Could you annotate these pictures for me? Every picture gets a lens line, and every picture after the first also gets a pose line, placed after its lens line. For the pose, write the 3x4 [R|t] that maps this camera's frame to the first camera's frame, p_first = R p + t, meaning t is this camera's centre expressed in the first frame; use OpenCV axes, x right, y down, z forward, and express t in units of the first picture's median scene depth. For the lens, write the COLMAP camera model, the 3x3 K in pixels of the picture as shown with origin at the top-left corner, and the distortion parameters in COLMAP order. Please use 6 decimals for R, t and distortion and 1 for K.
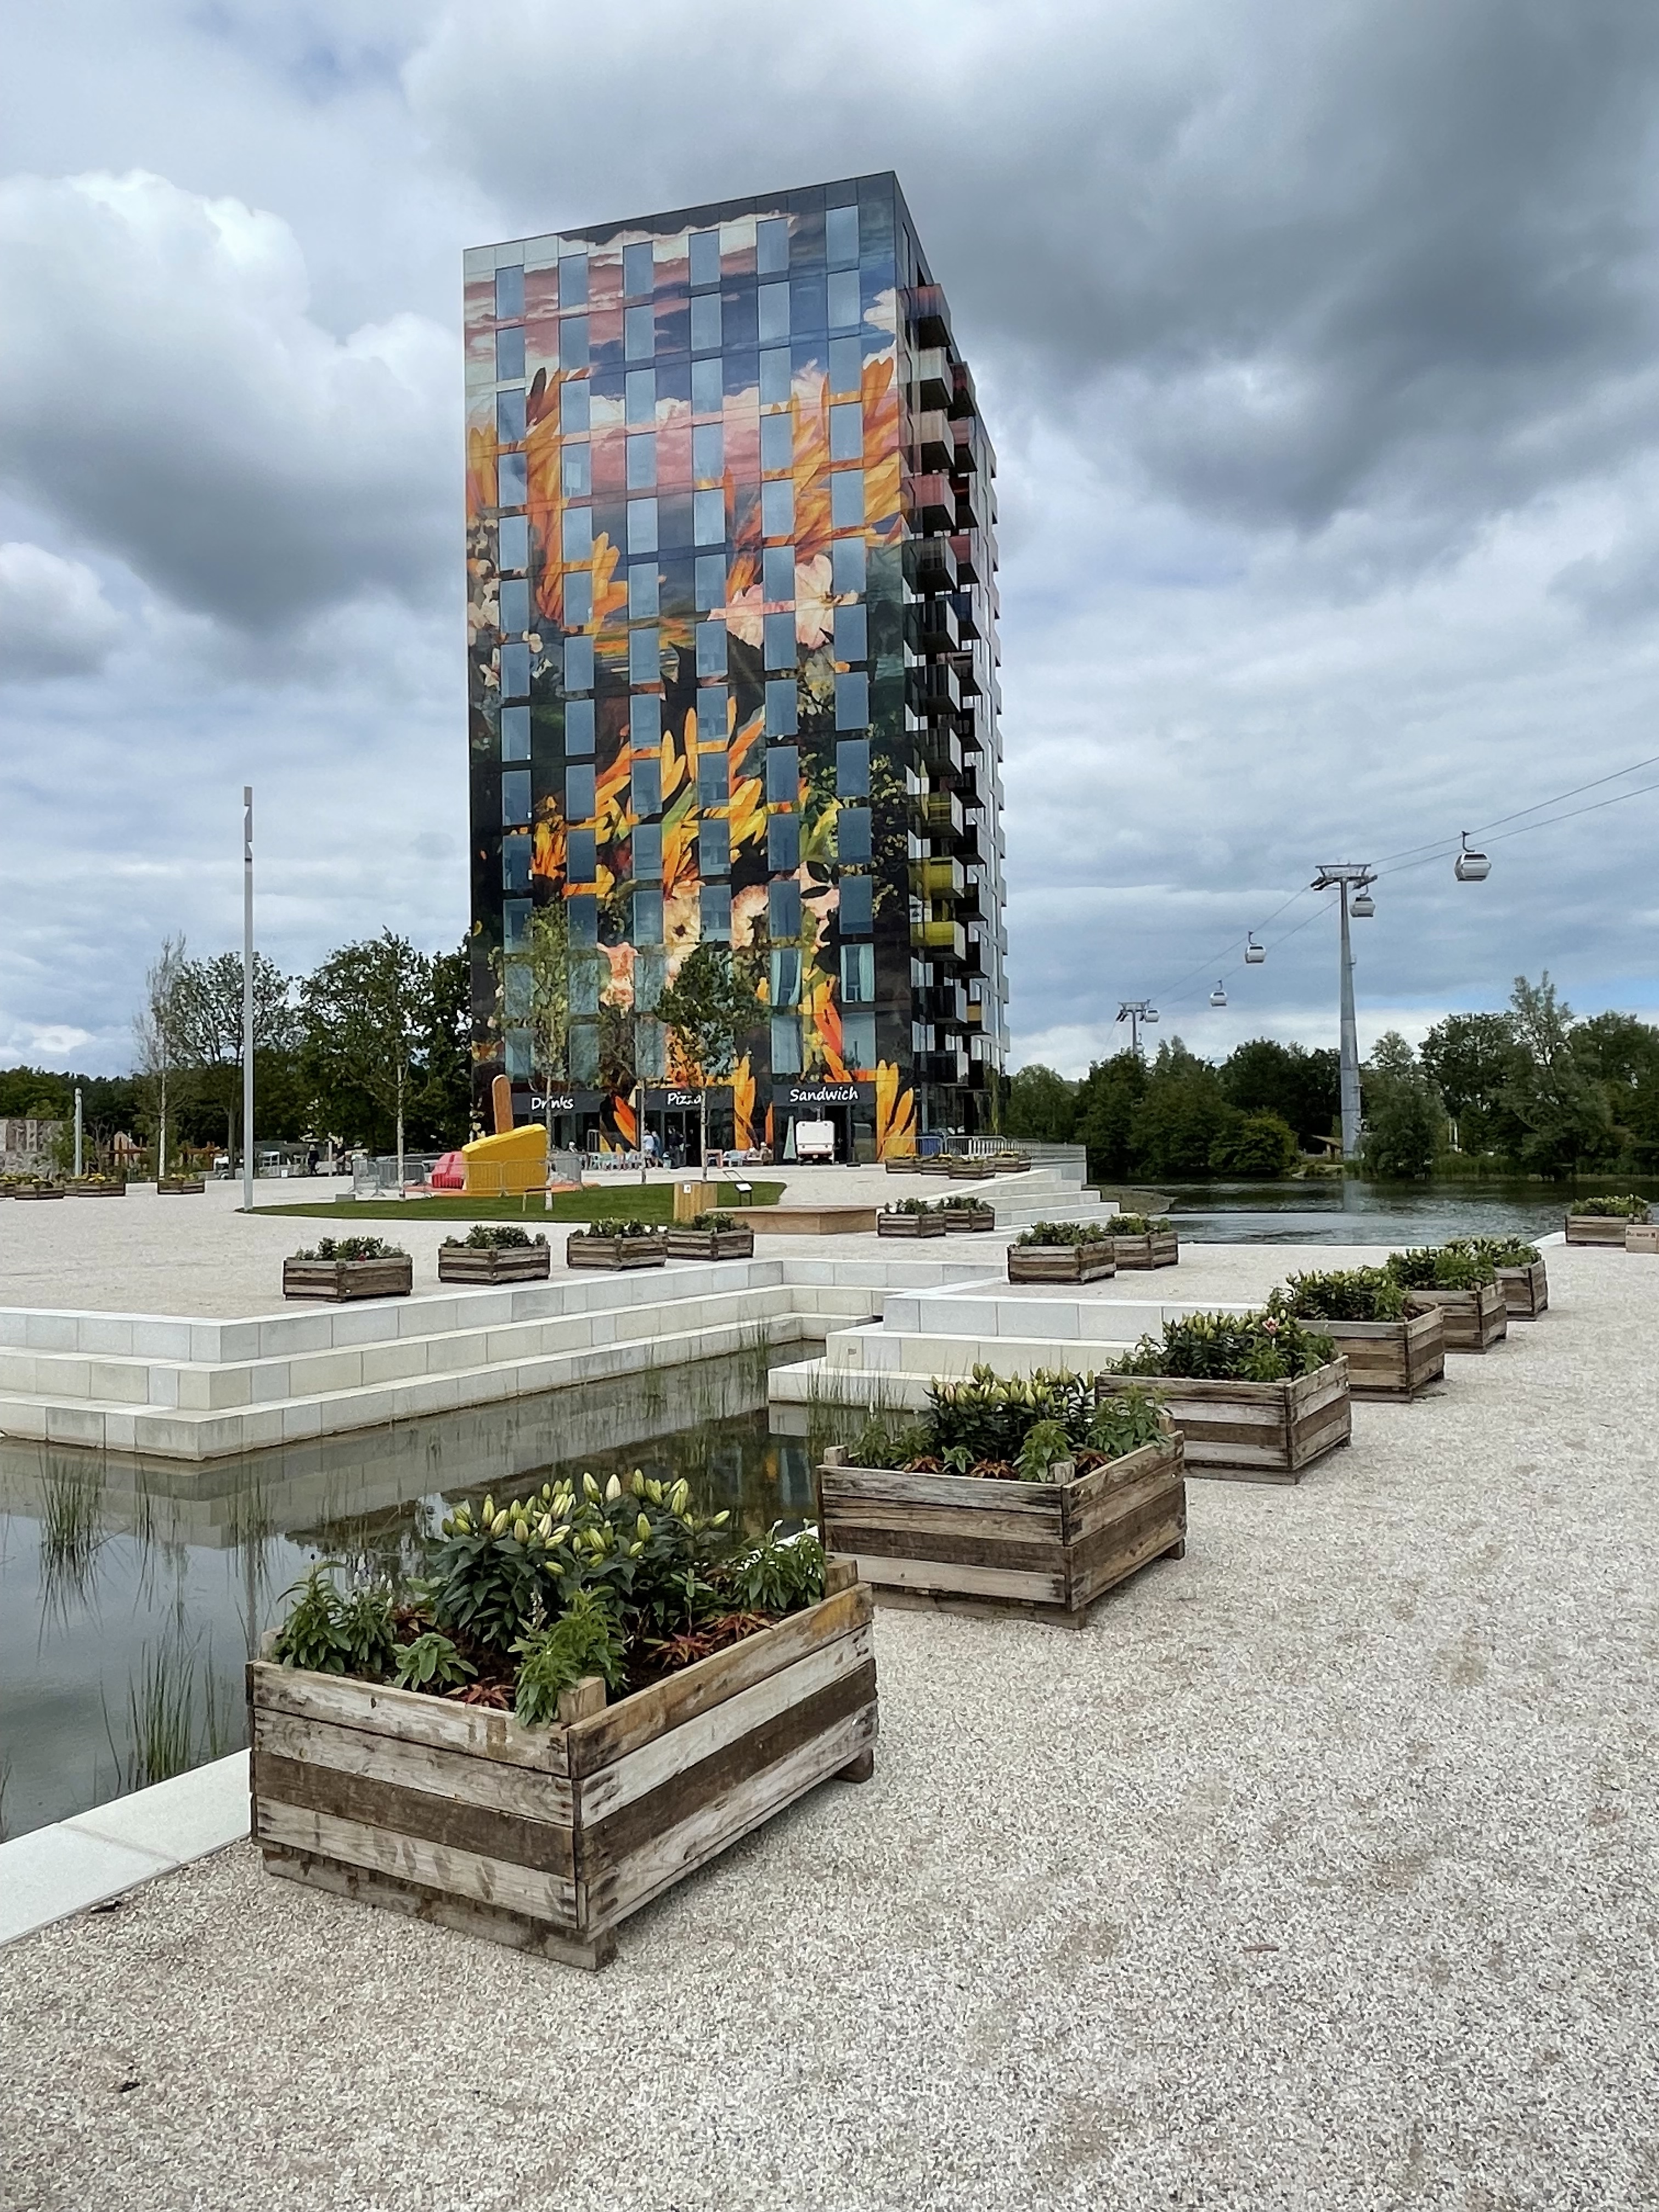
lens RADIAL K [[1568.9, 0, 844.1], [0, 1568.9, 1103.2], [0, 0, 1]] dist [-0.000957, -0.007590]
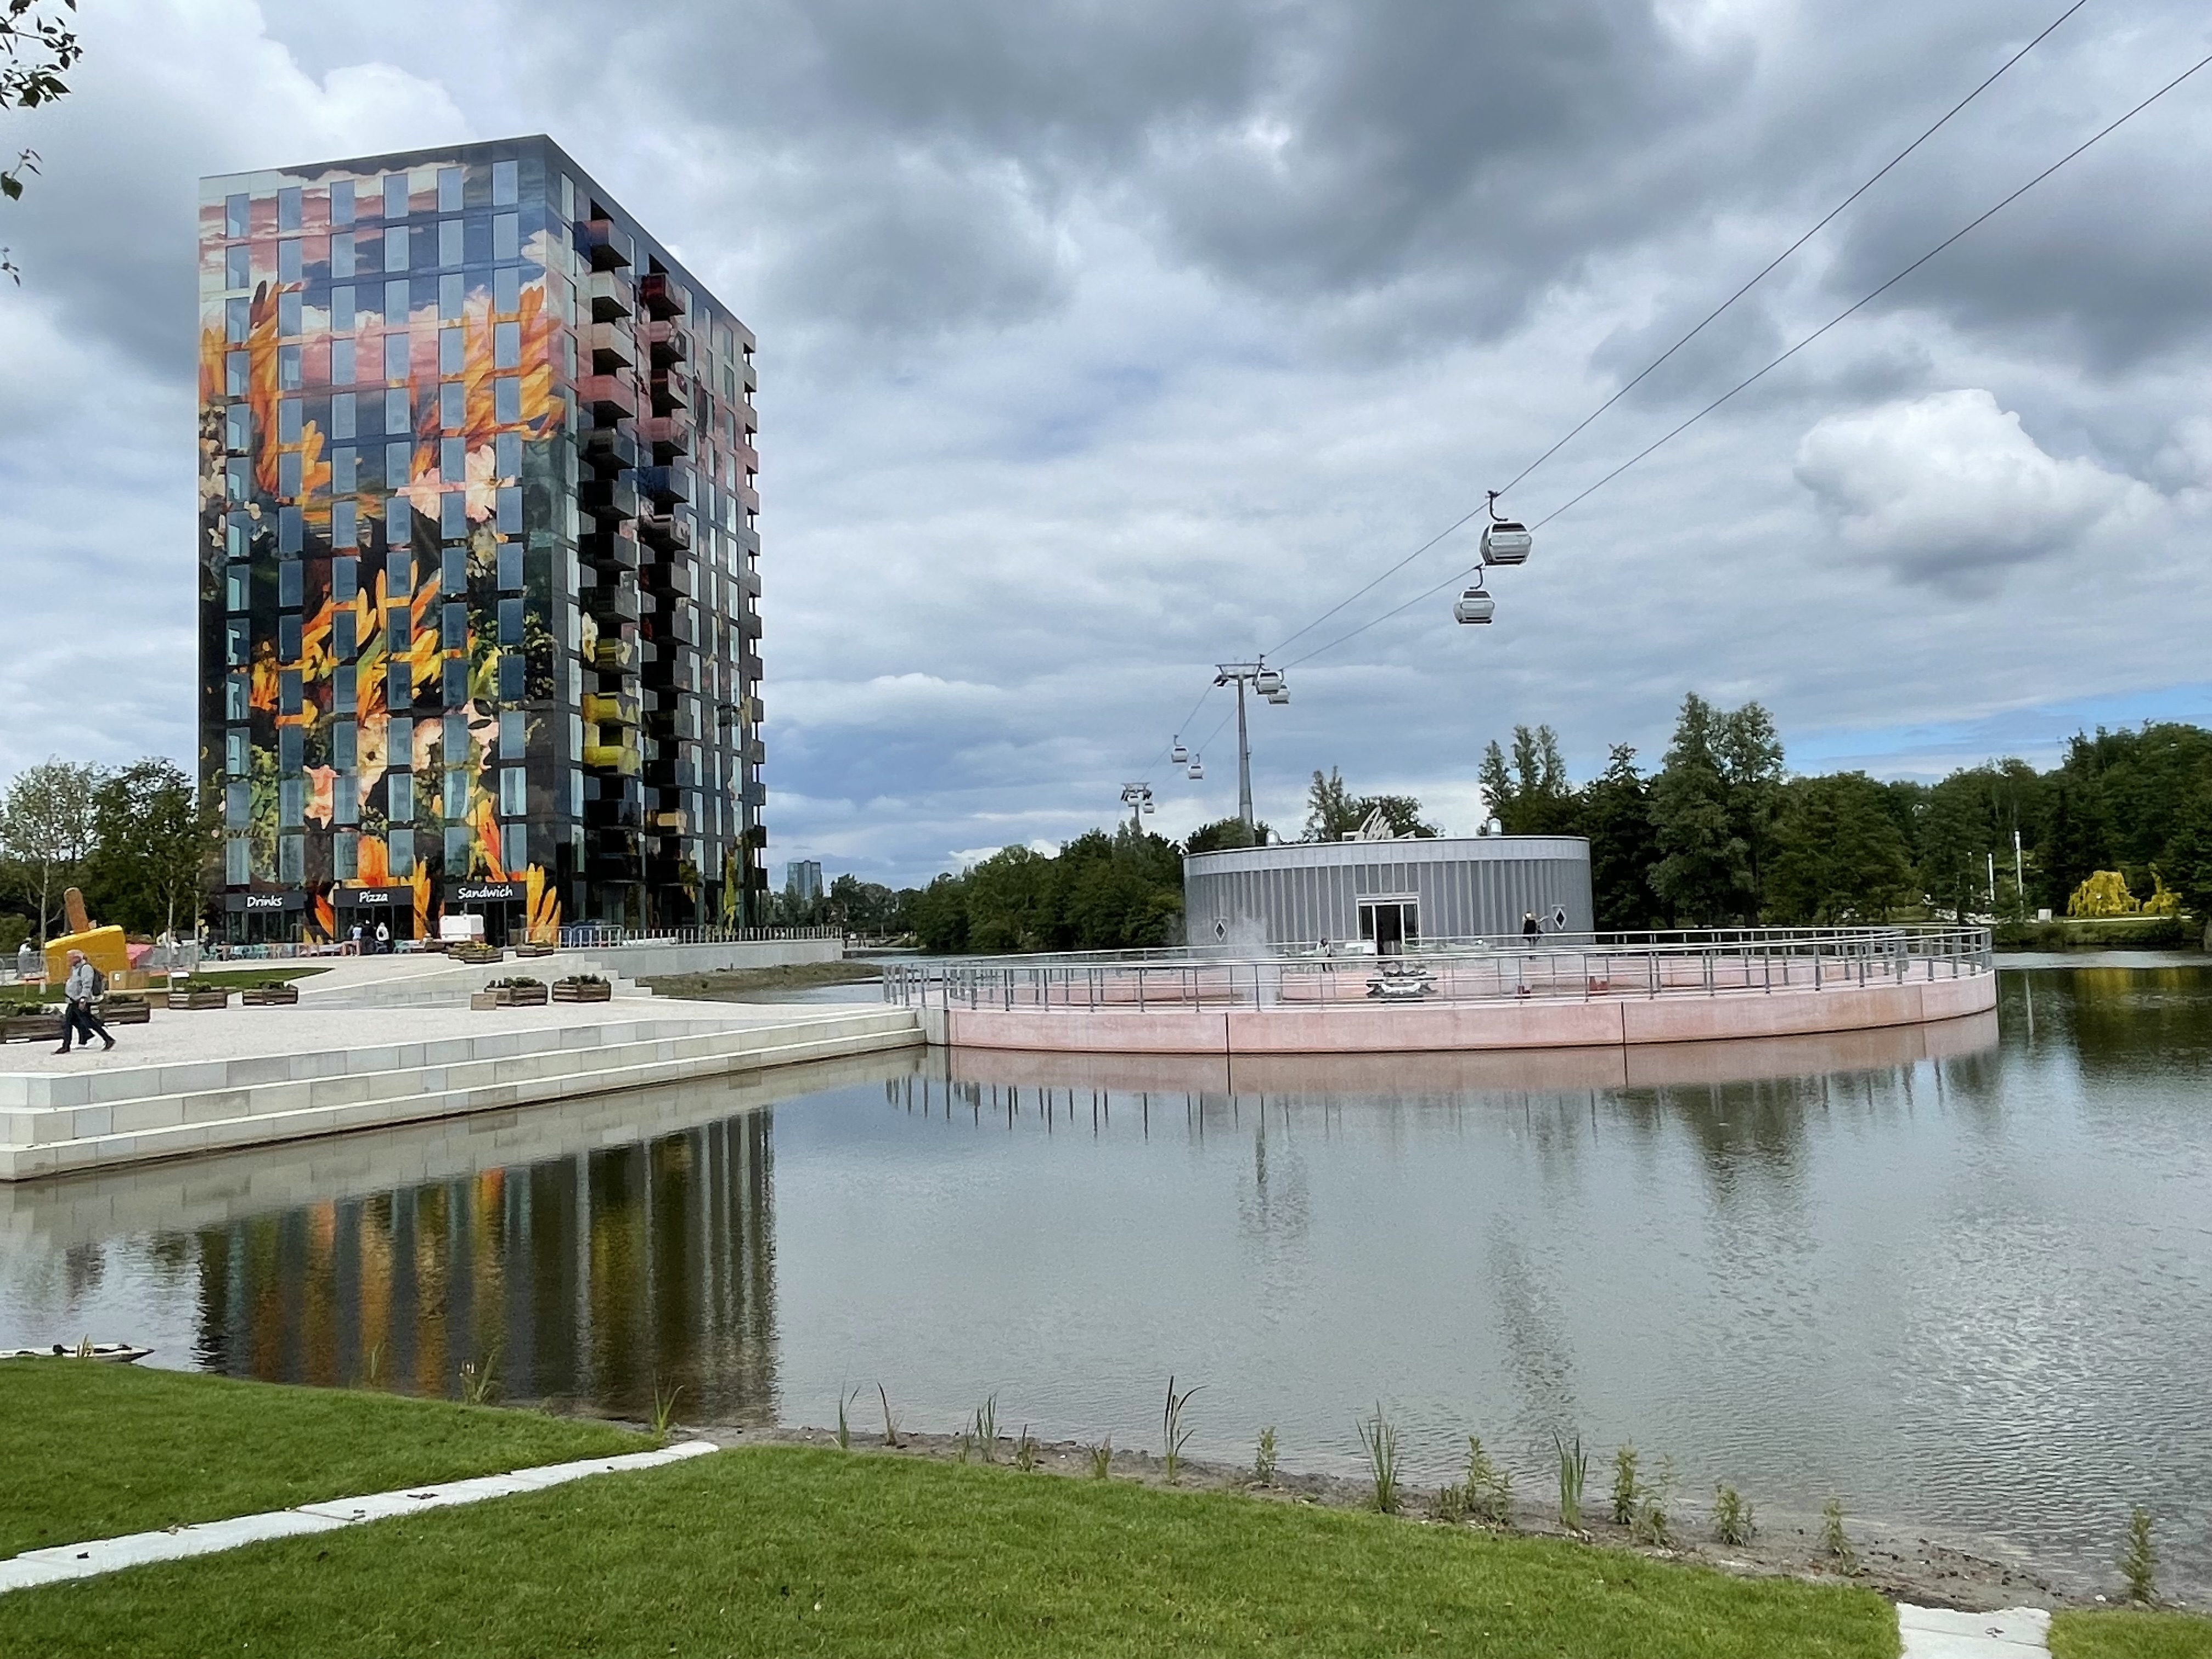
lens RADIAL K [[1568.9, 0, 1093.0], [0, 1568.9, 833.3], [0, 0, 1]] dist [-0.000957, -0.007590]
pose [[0.995626, -0.008546, 0.093041, 0.331069], [0.011069, 0.999584, -0.026630, -0.013341], [-0.092775, 0.027543, 0.995306, -0.234529]]
